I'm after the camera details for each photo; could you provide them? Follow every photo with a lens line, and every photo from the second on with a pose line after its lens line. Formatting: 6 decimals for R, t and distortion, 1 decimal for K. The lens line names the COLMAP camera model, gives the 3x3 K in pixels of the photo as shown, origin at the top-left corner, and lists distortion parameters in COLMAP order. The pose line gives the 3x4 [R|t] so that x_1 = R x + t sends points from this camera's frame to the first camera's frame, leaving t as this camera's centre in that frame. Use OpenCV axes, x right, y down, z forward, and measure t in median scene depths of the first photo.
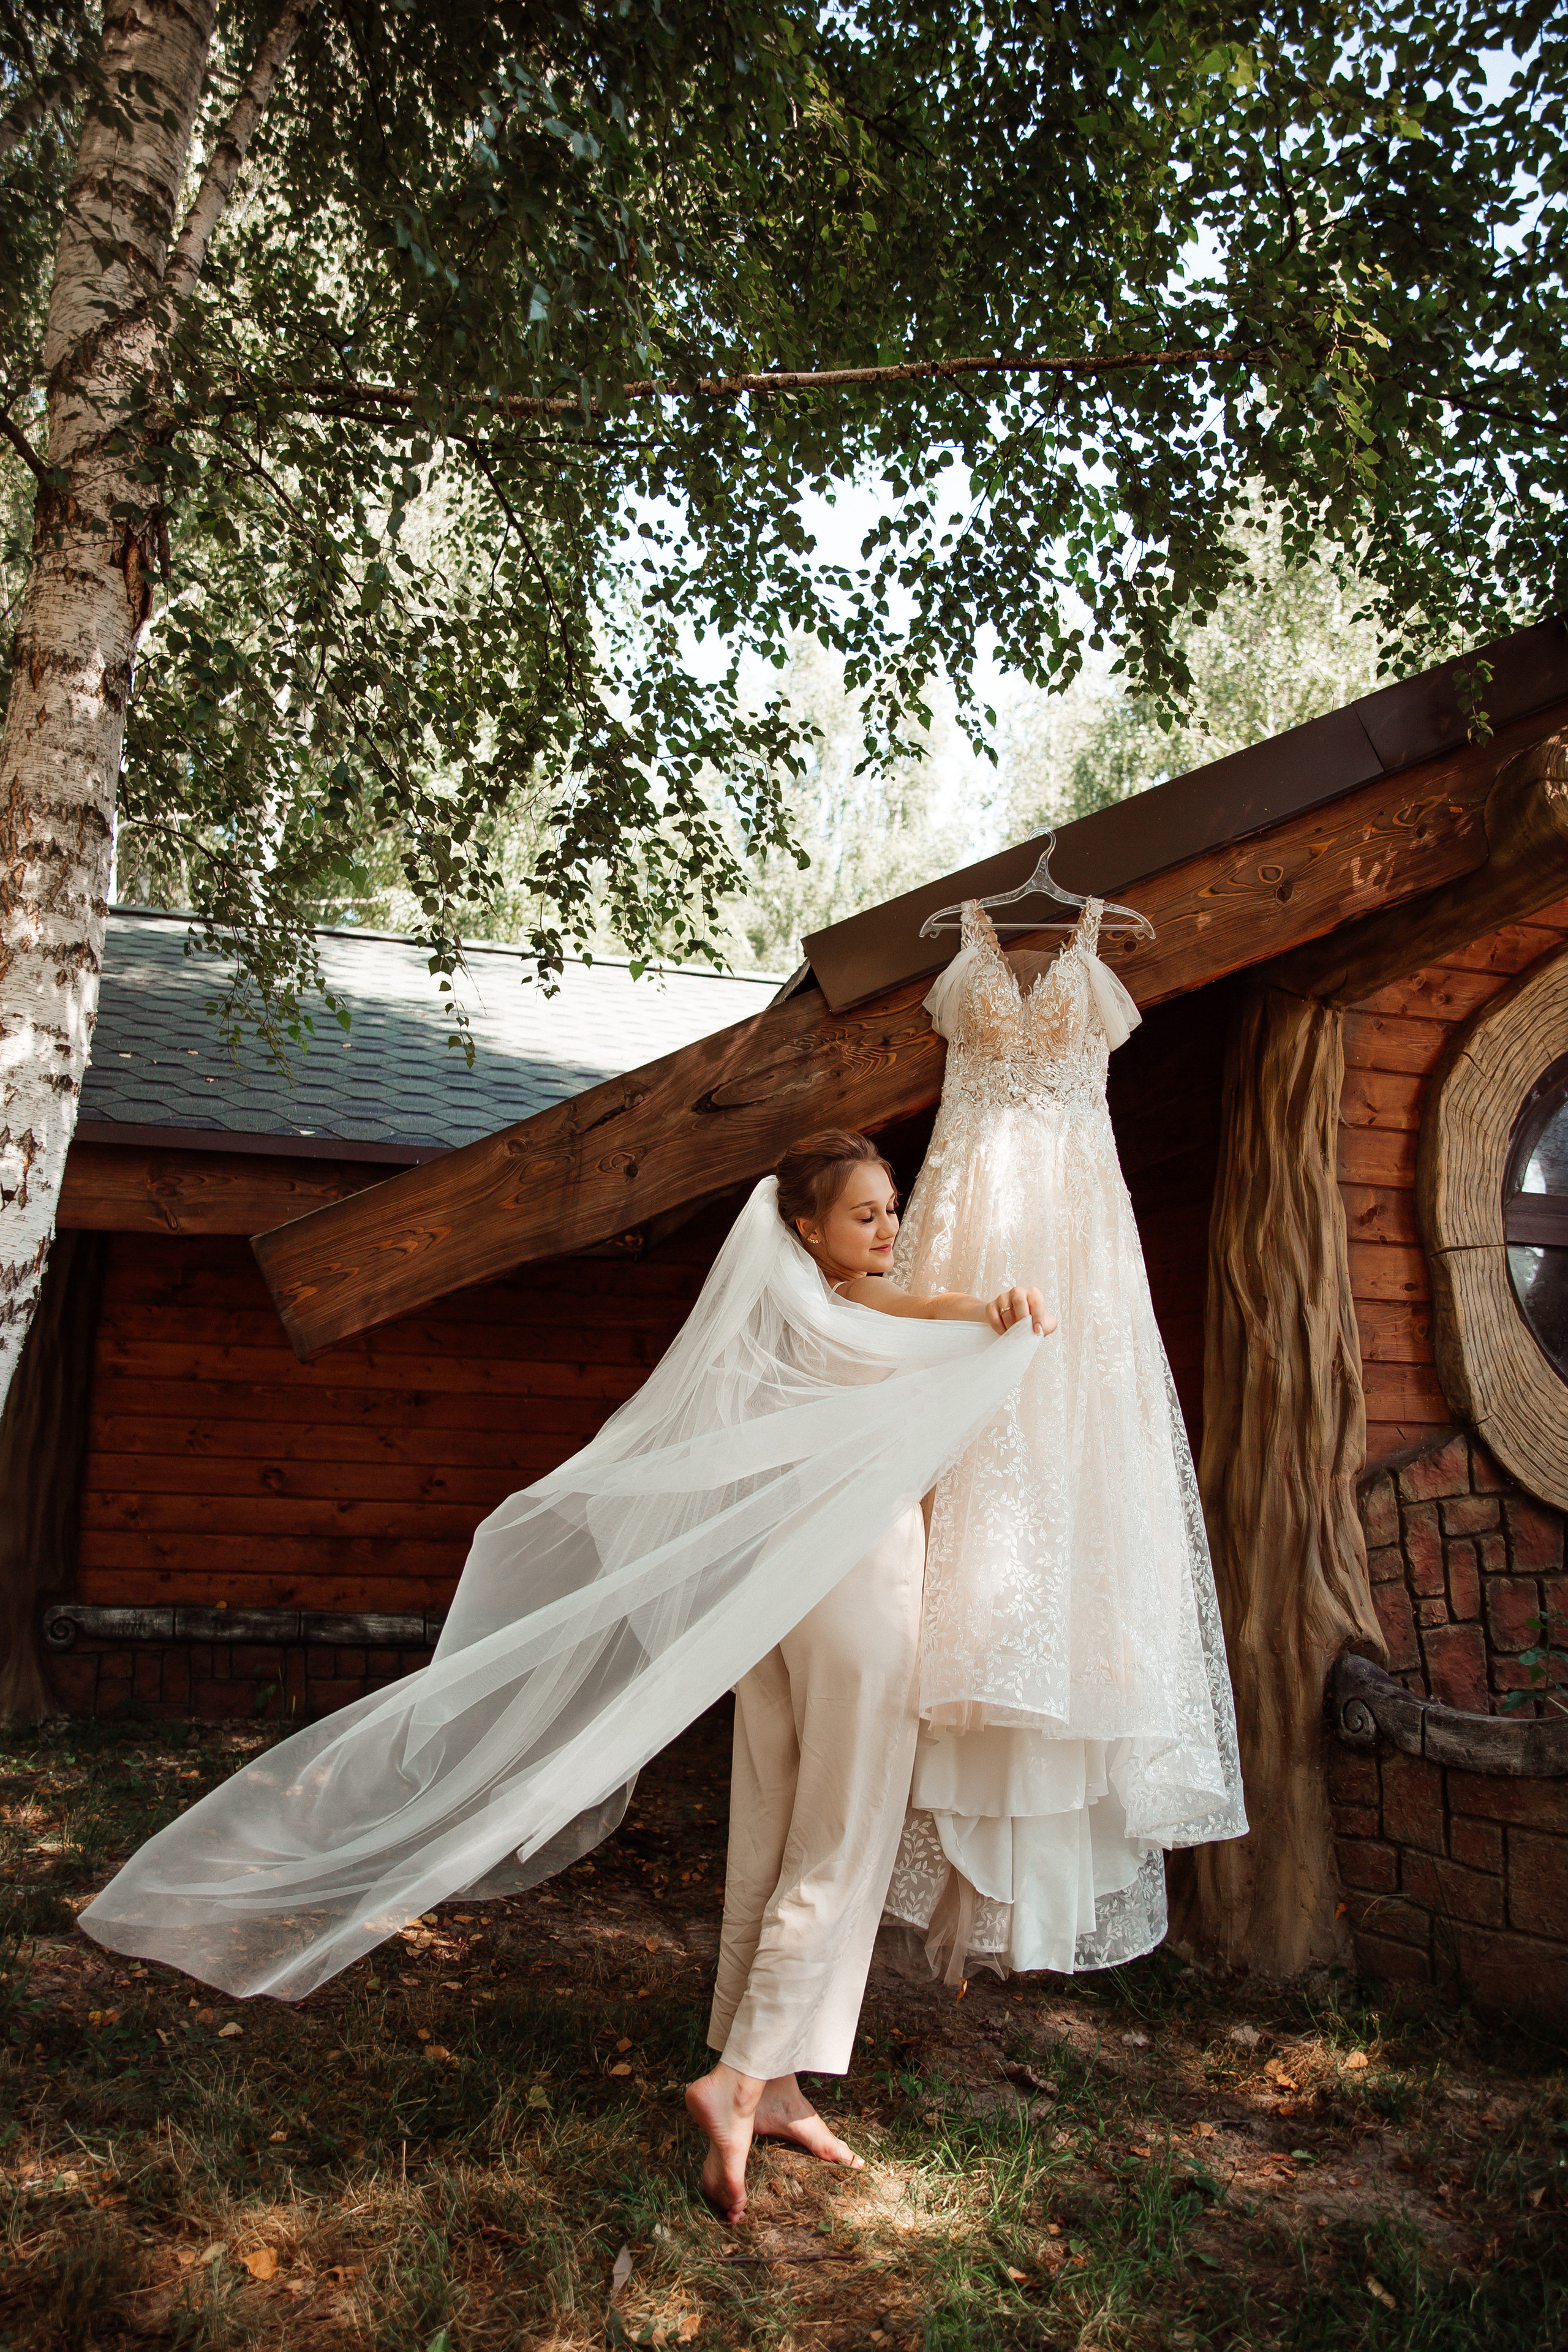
lens RADIAL K [[1490.5, 0, 784.0], [0, 1490.5, 1176.0], [0, 0, 1]] dist [-0.064078, 0.000330]
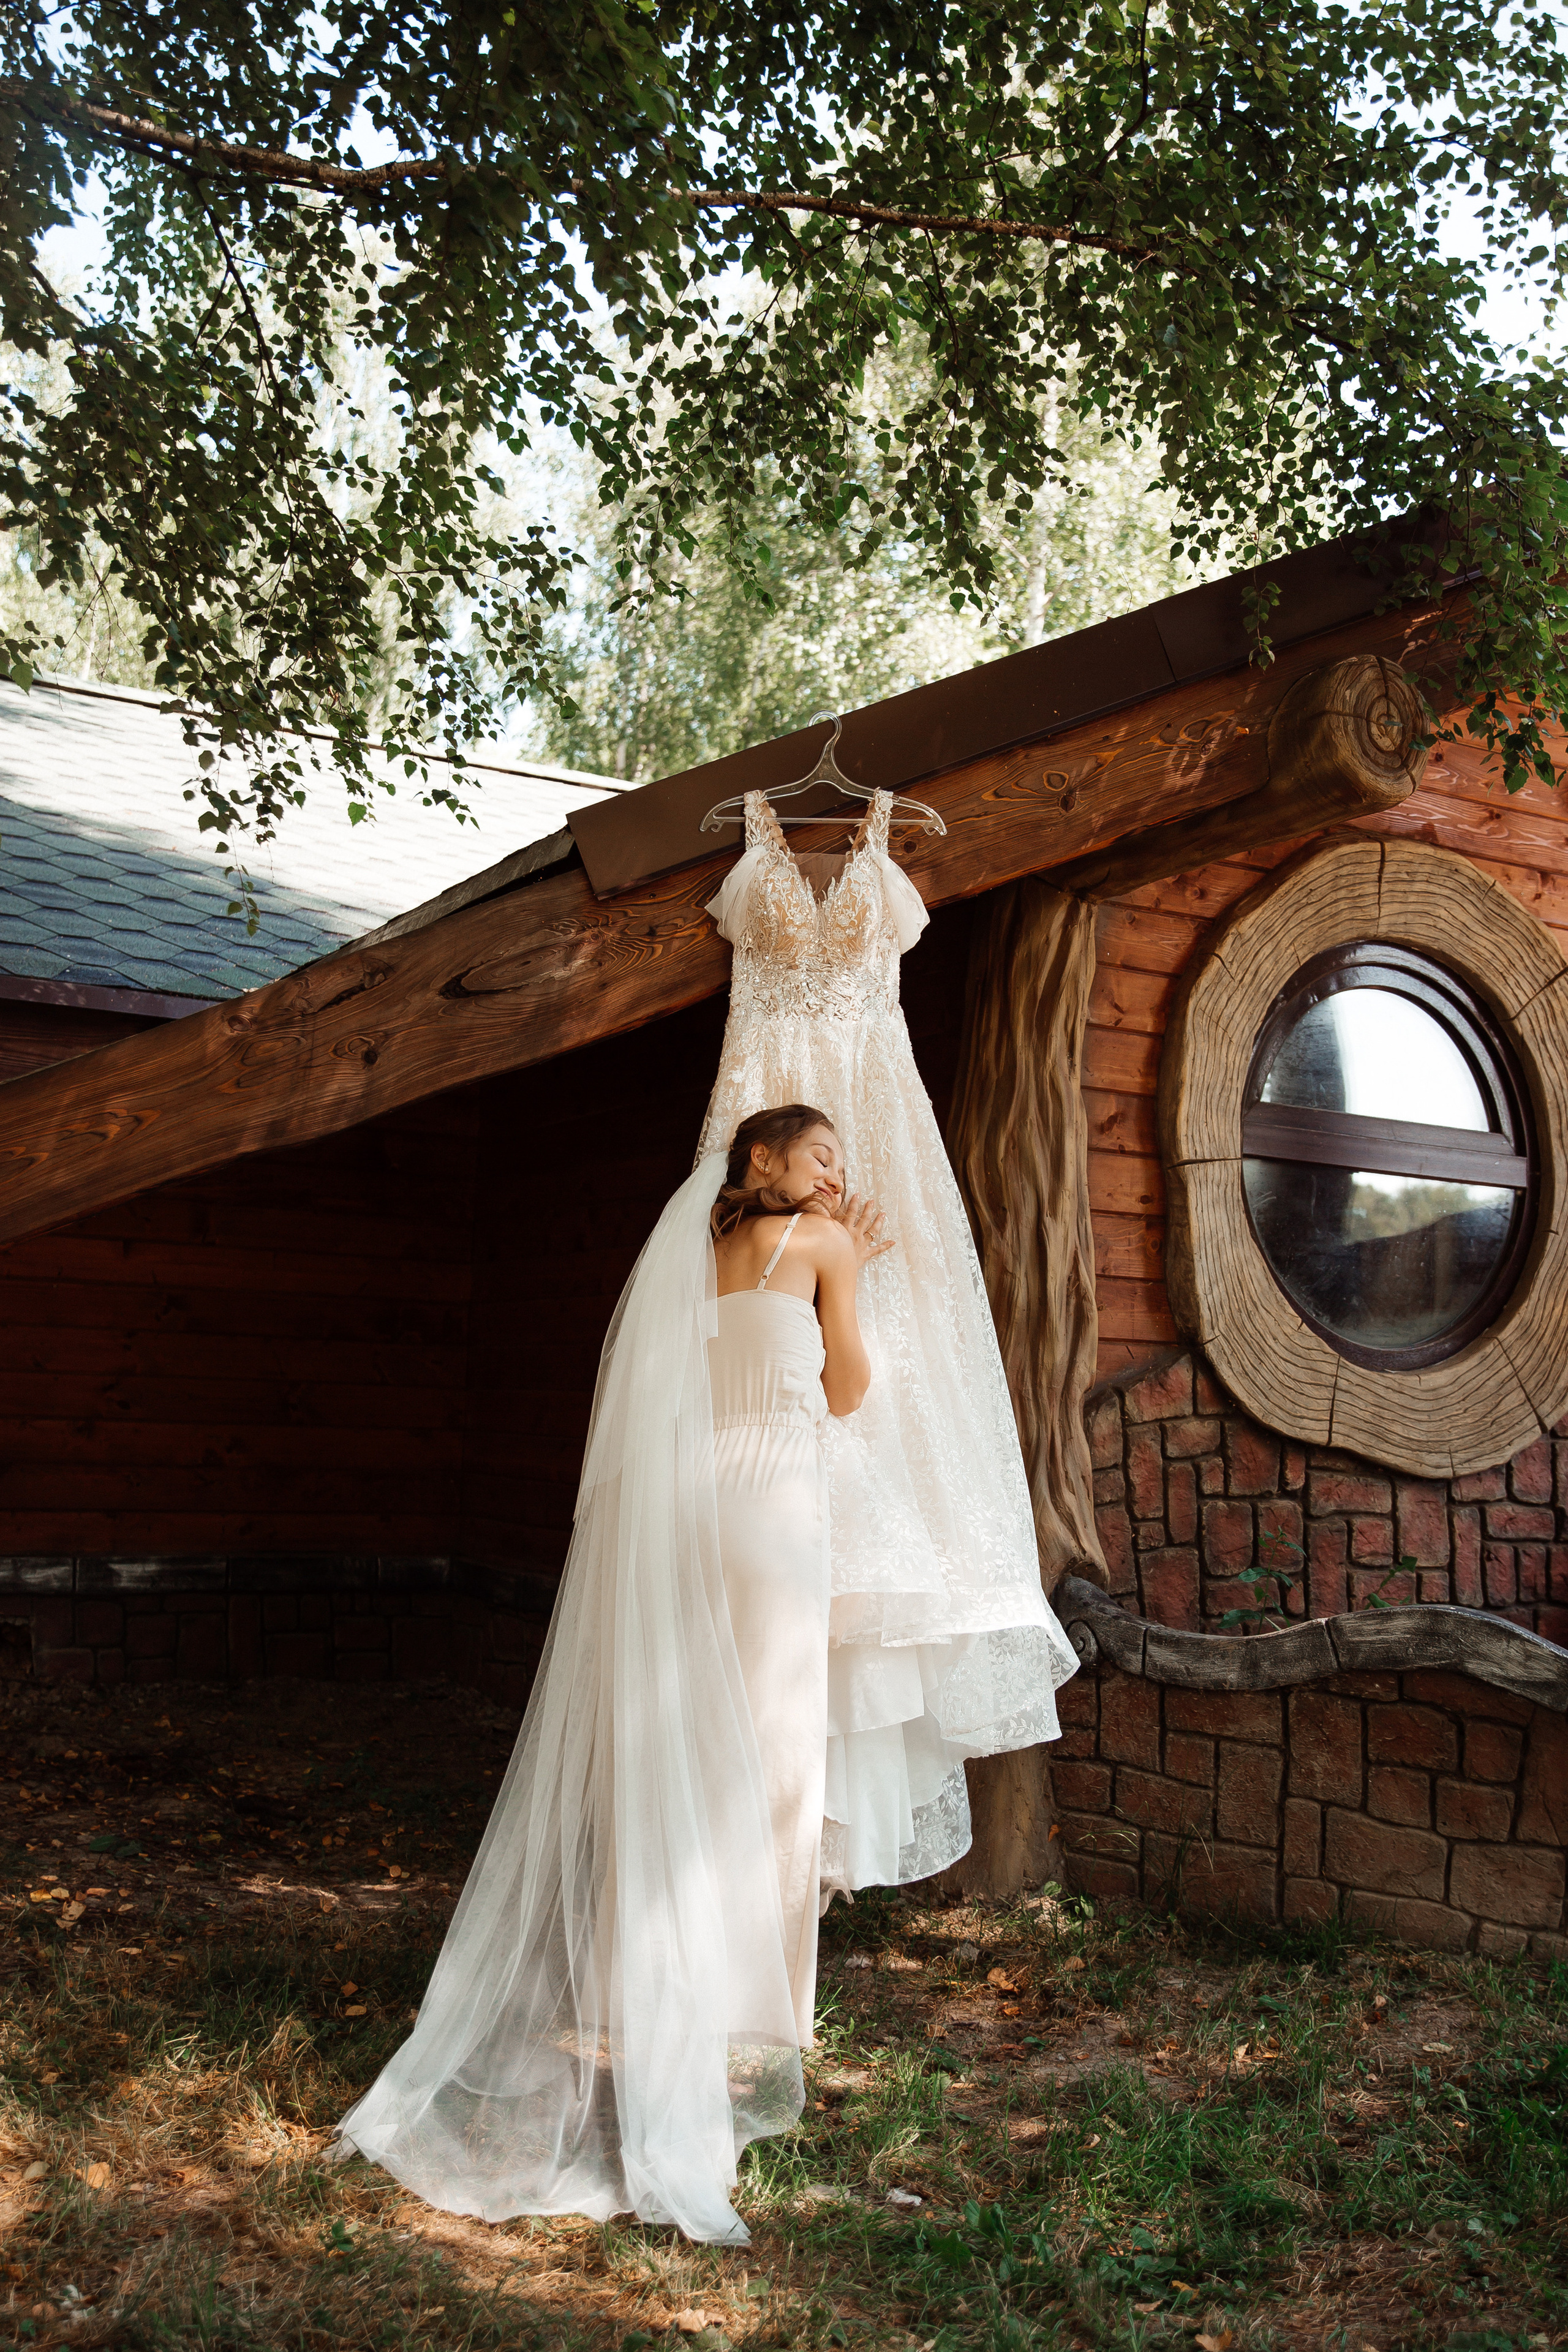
lens RADIAL K [[1949.8, 0, 785.0], [0, 1949.8, 1200.4], [0, 0, 1]] dist [0.058909, -0.576551]
pose [[0.966661, 0.027310, 0.254598, -0.135674], [-0.052905, 0.994144, 0.094229, -0.034570], [-0.250533, -0.104557, 0.962445, -0.174712]]
